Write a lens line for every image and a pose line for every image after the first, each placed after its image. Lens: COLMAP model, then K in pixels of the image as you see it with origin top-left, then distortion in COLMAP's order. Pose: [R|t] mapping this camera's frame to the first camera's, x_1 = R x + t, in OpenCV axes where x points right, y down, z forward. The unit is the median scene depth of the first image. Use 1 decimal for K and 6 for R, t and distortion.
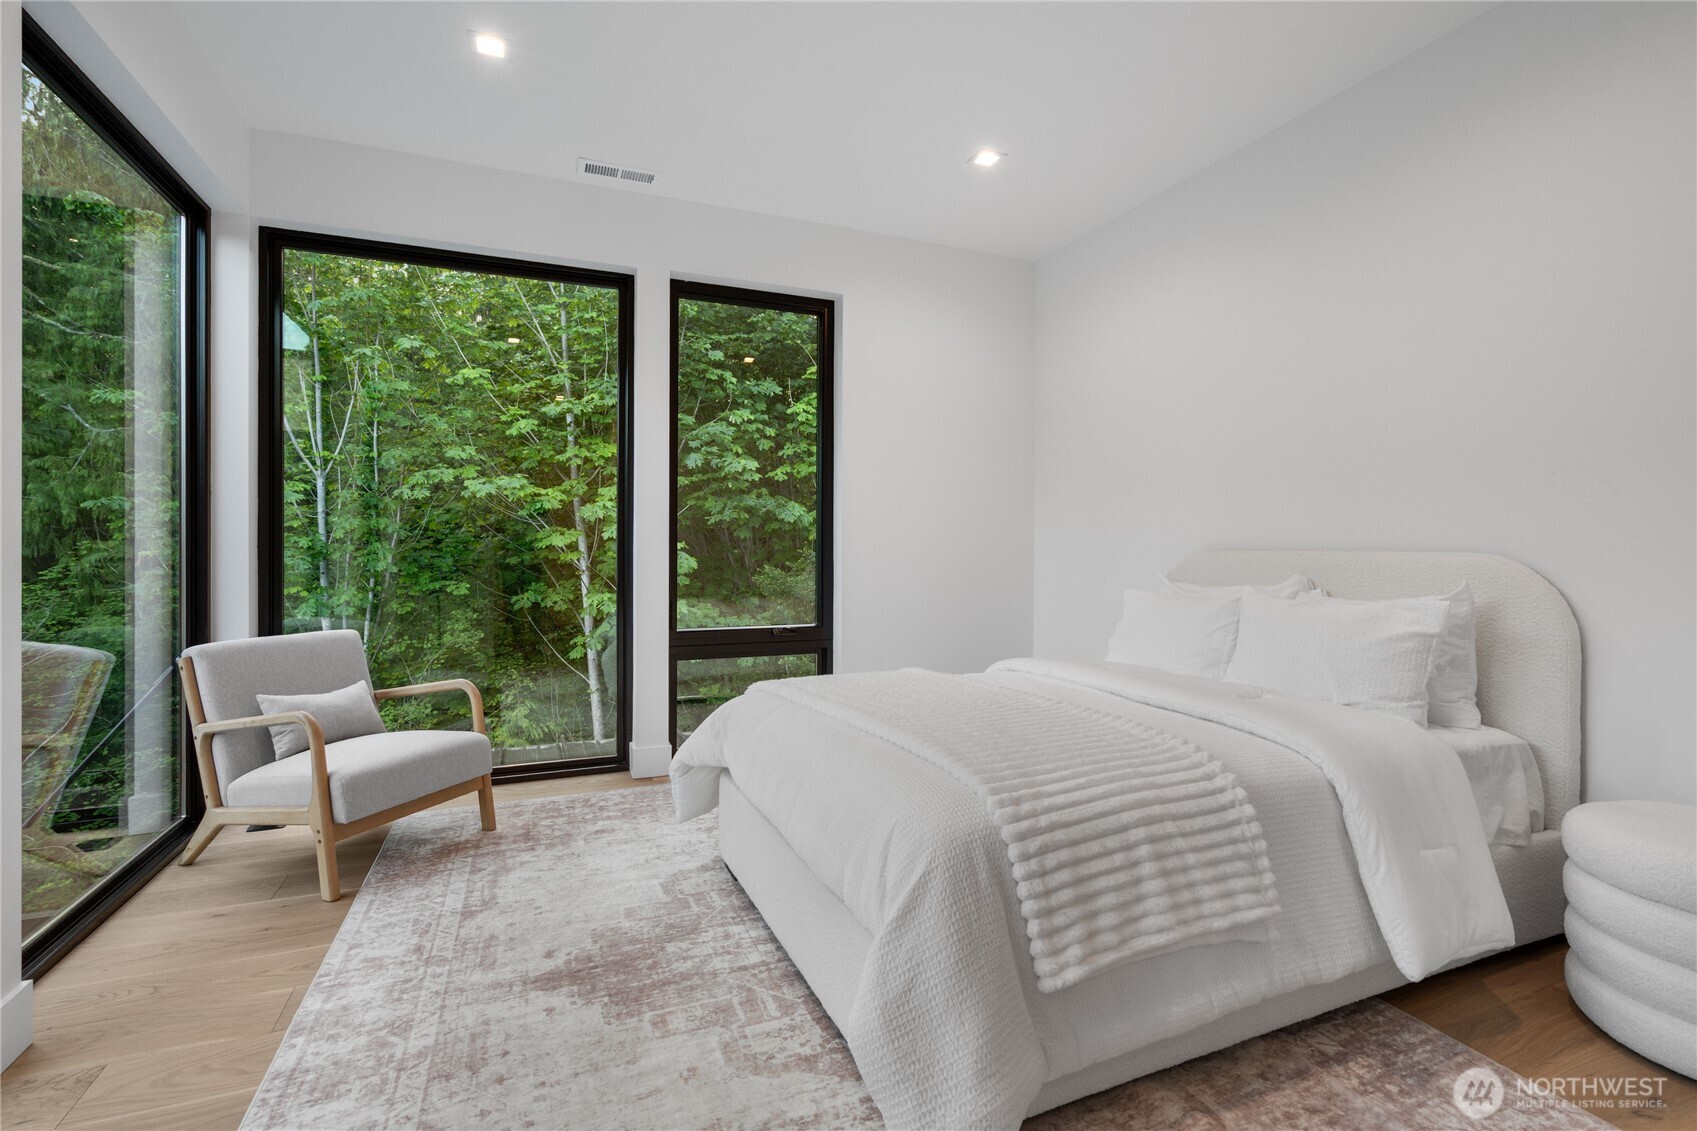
lens RADIAL K [[771.4, 0, 851.7], [0, 771.4, 556.1], [0, 0, 1]] dist [0.001199, 0.000810]
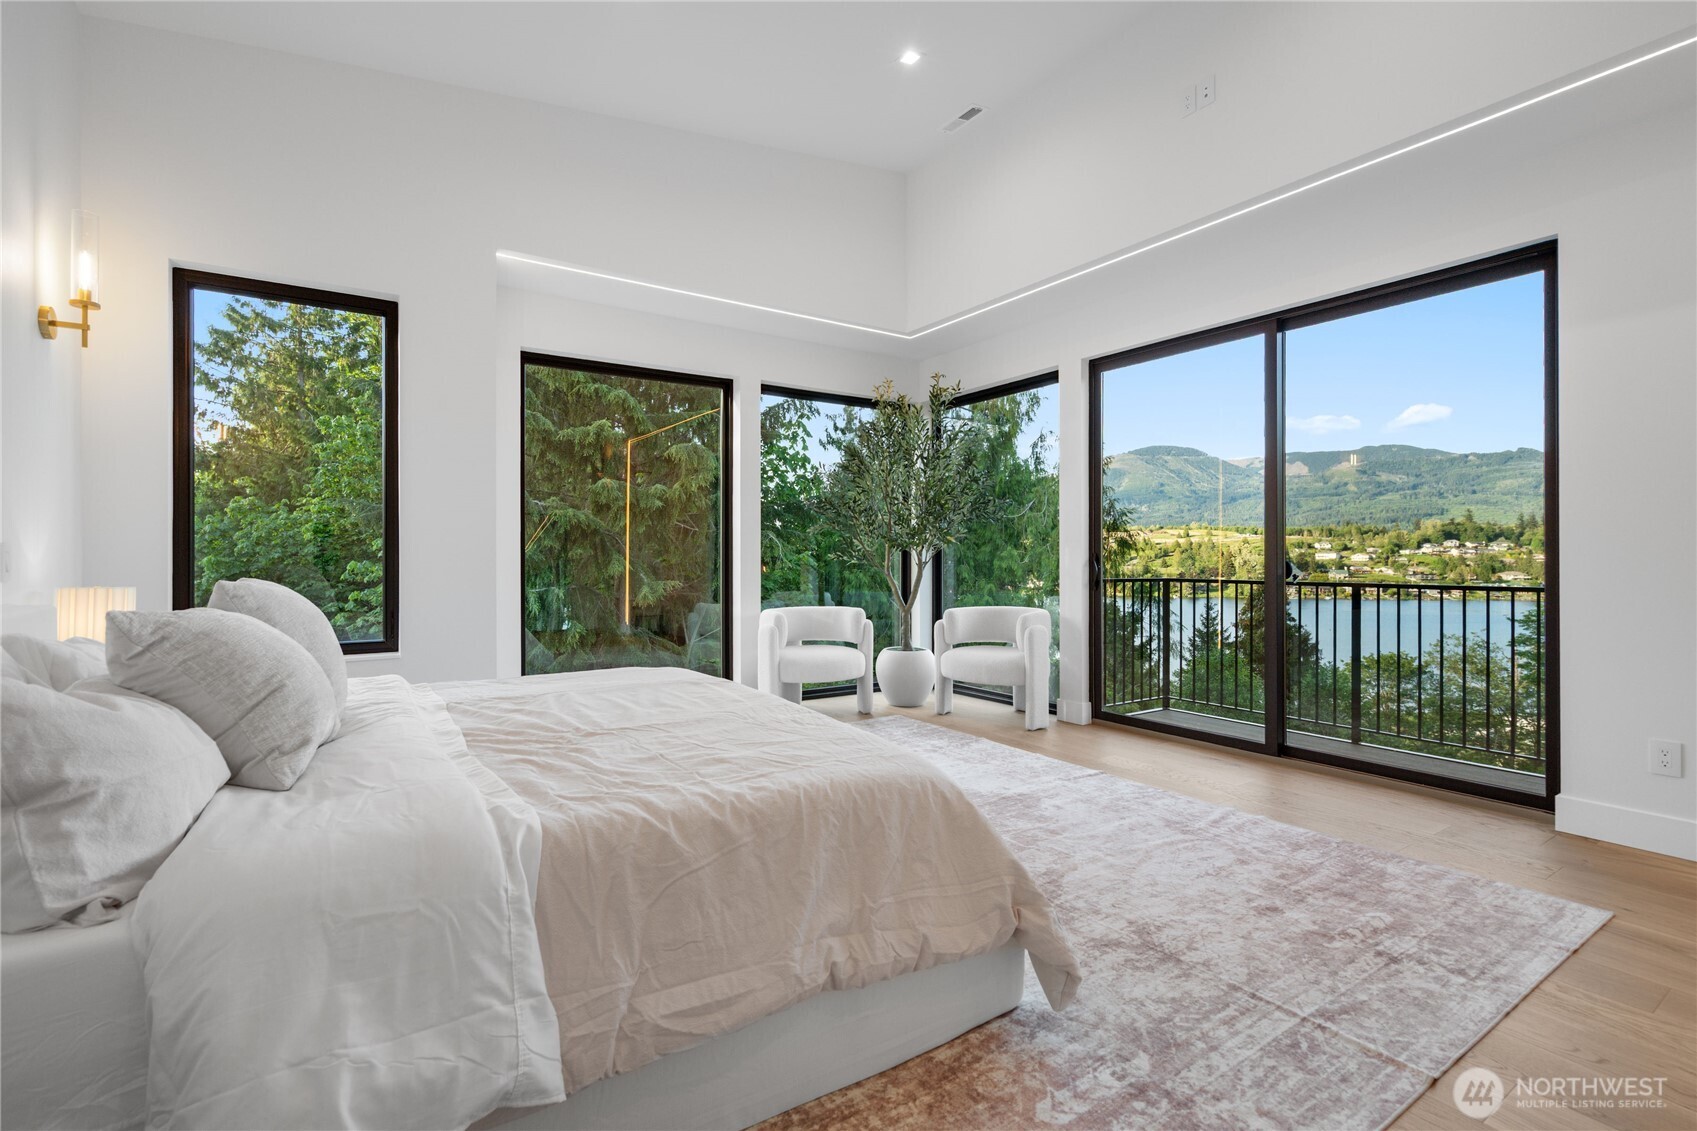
lens RADIAL K [[771.4, 0, 838.0], [0, 771.4, 557.0], [0, 0, 1]] dist [0.001199, 0.000810]
pose [[-0.978473, 0.003896, -0.206339, 0.253786], [0.003290, 0.999989, 0.003278, 0.025965], [0.206350, 0.002529, -0.978475, 1.861284]]
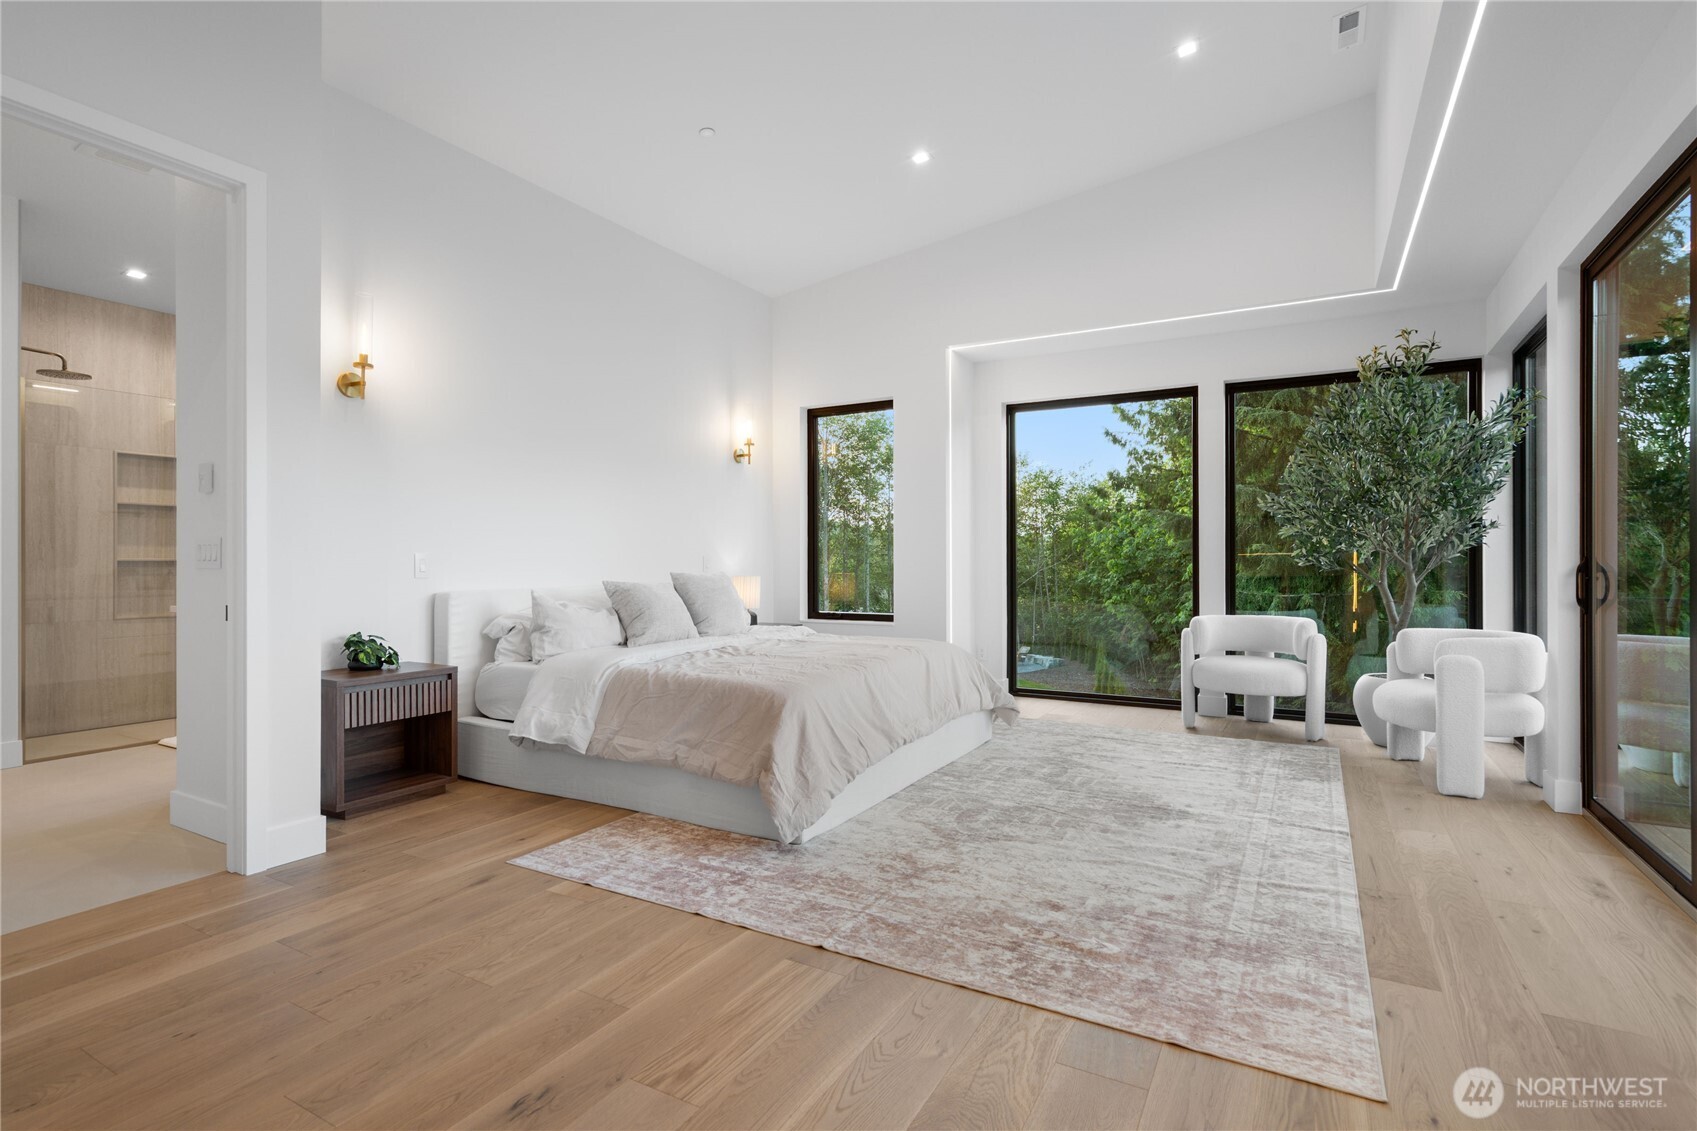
lens RADIAL K [[822.7, 0, 849.3], [0, 822.7, 561.9], [0, 0, 1]] dist [0.004604, 0.000649]
pose [[-0.617697, 0.003748, 0.786408, -0.945297], [0.006539, 0.999979, 0.000370, 0.028235], [-0.786389, 0.005371, -0.617708, 1.881488]]
